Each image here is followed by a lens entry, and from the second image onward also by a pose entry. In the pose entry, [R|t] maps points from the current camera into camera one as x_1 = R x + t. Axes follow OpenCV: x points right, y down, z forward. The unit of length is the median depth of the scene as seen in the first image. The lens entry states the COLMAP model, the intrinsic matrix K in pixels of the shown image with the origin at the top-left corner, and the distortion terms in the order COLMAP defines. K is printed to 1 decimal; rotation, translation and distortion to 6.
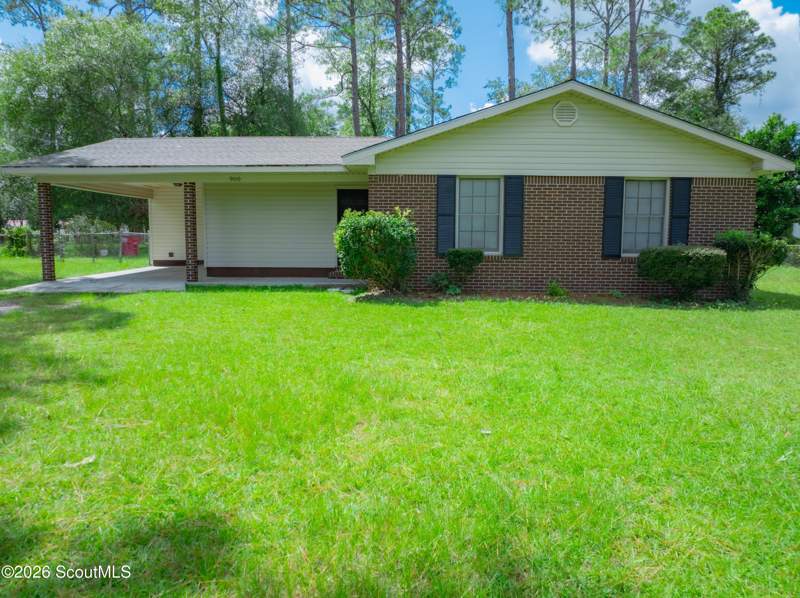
lens RADIAL K [[560.3, 0, 400.0], [0, 560.3, 299.0], [0, 0, 1]] dist [-0.006502, -0.001643]
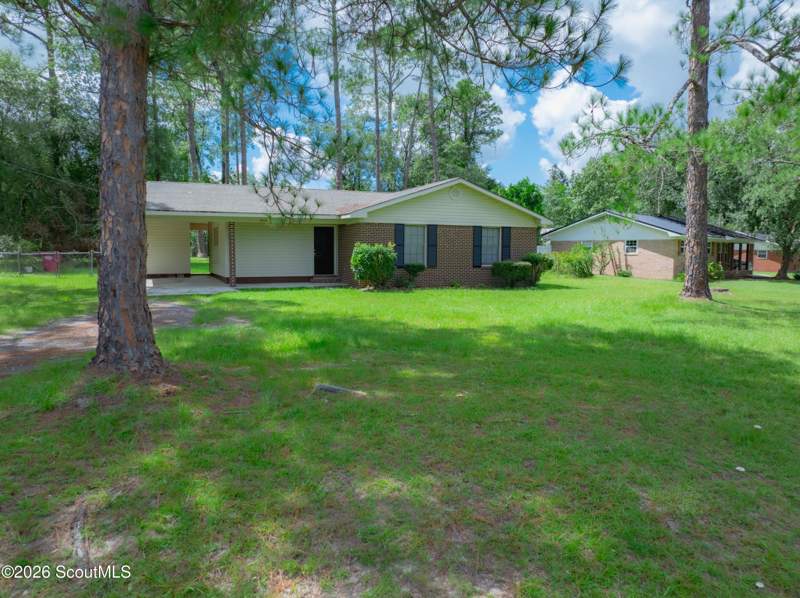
lens RADIAL K [[560.3, 0, 400.0], [0, 560.3, 299.0], [0, 0, 1]] dist [-0.006502, -0.001643]
pose [[0.909575, -0.037106, 0.413880, -0.677553], [0.045573, 0.998905, -0.010600, 0.045503], [-0.413033, 0.028503, 0.910270, -0.659045]]
